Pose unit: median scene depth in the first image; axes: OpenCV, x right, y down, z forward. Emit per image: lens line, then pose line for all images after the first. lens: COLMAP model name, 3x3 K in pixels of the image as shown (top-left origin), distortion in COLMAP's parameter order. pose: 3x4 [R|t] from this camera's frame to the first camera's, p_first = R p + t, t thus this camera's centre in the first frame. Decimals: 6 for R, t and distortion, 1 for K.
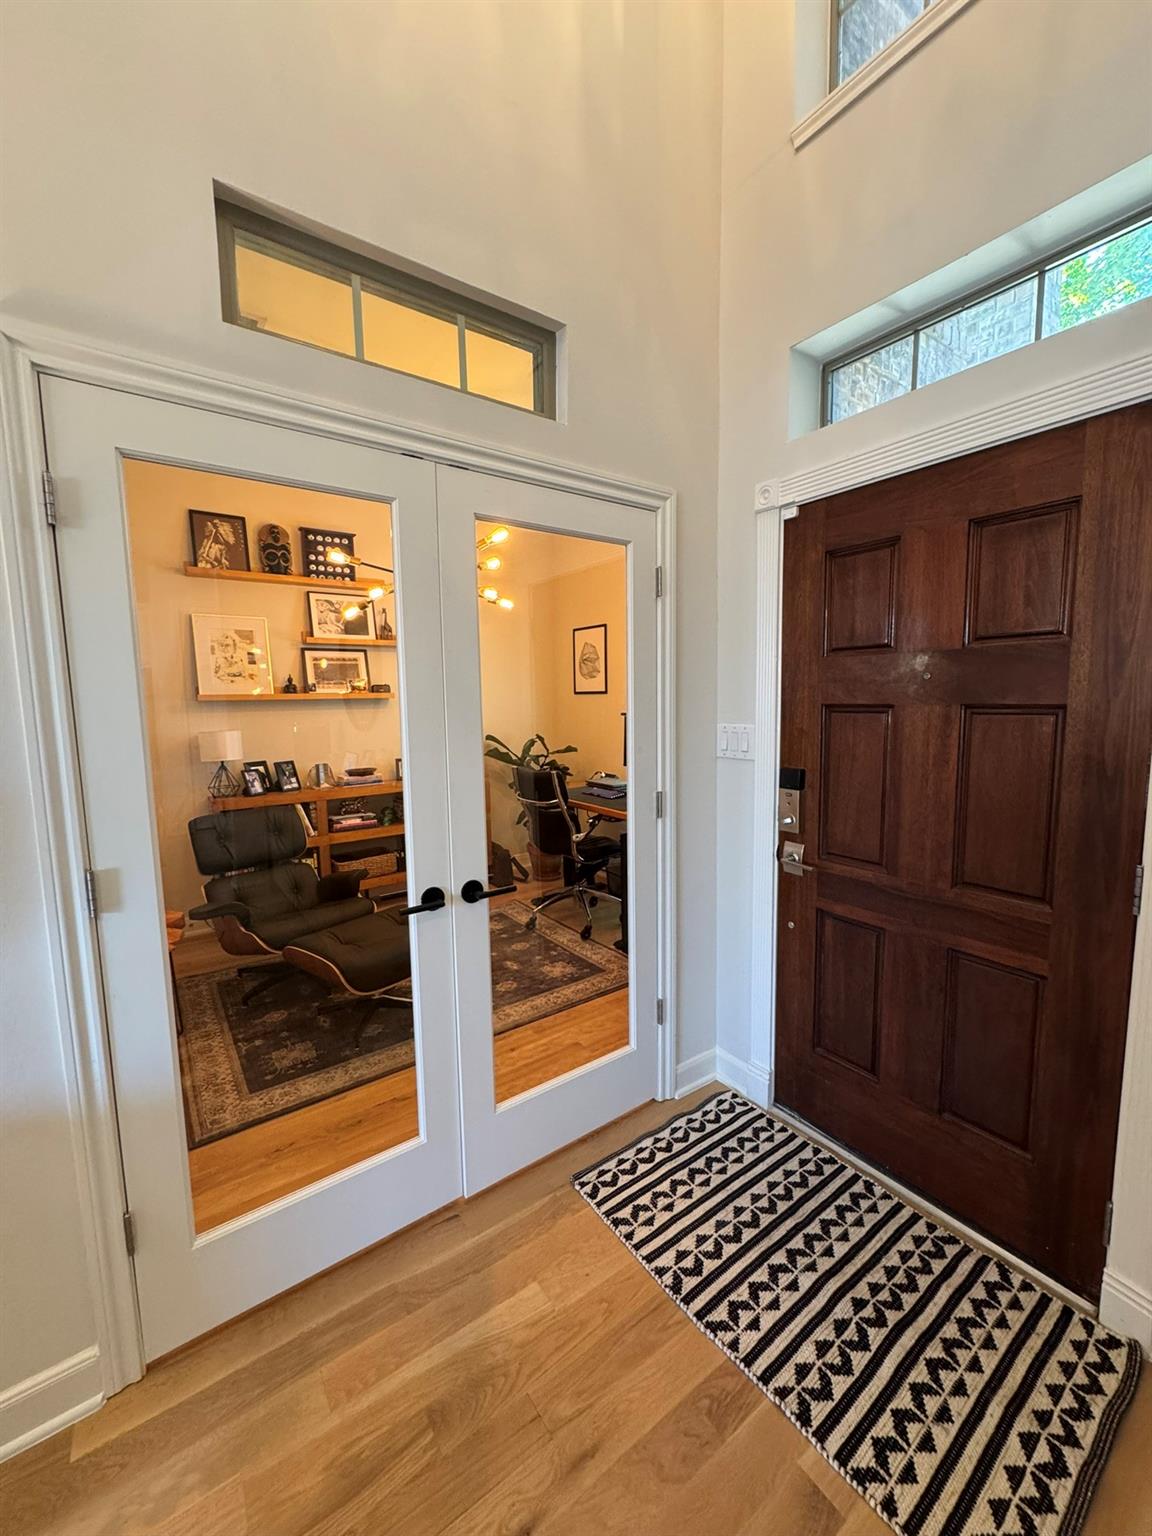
lens RADIAL K [[610.6, 0, 577.1], [0, 610.6, 767.2], [0, 0, 1]] dist [-0.003269, 0.001001]
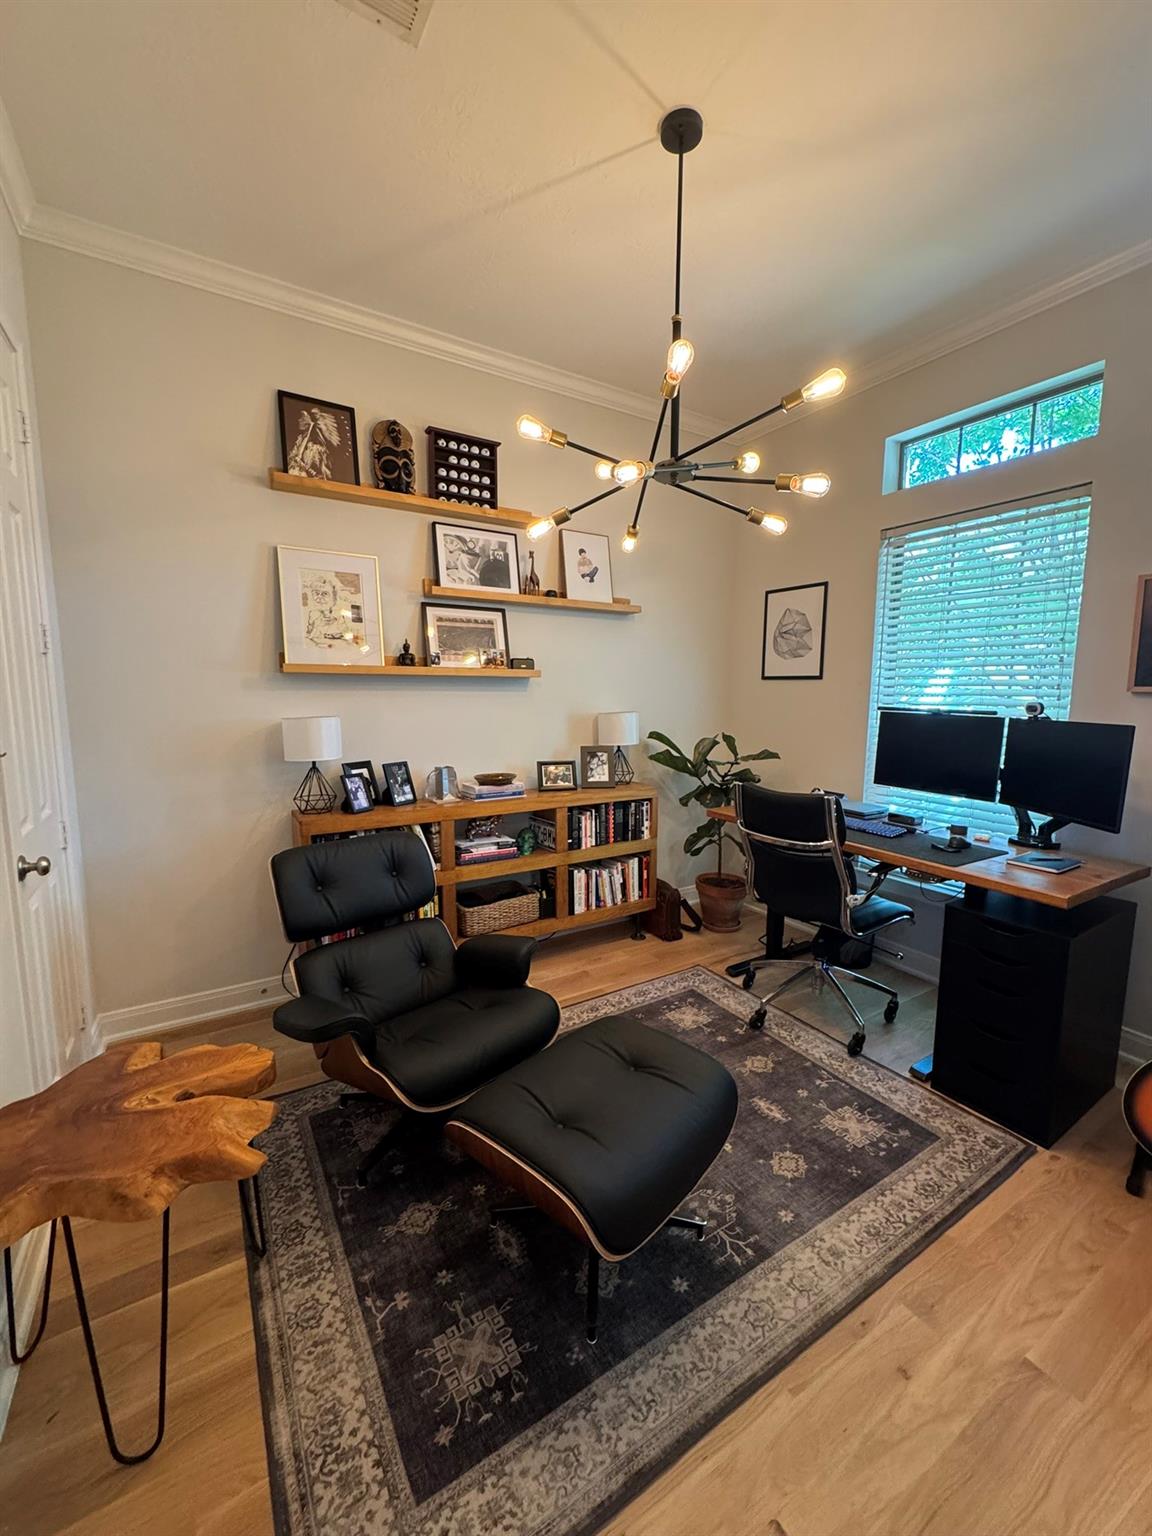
lens RADIAL K [[610.6, 0, 575.7], [0, 610.6, 768.6], [0, 0, 1]] dist [-0.003269, 0.001001]
pose [[0.997245, 0.033203, -0.066332, -0.229362], [-0.032233, 0.999358, 0.015646, -0.020328], [0.066809, -0.013464, 0.997675, 0.314852]]
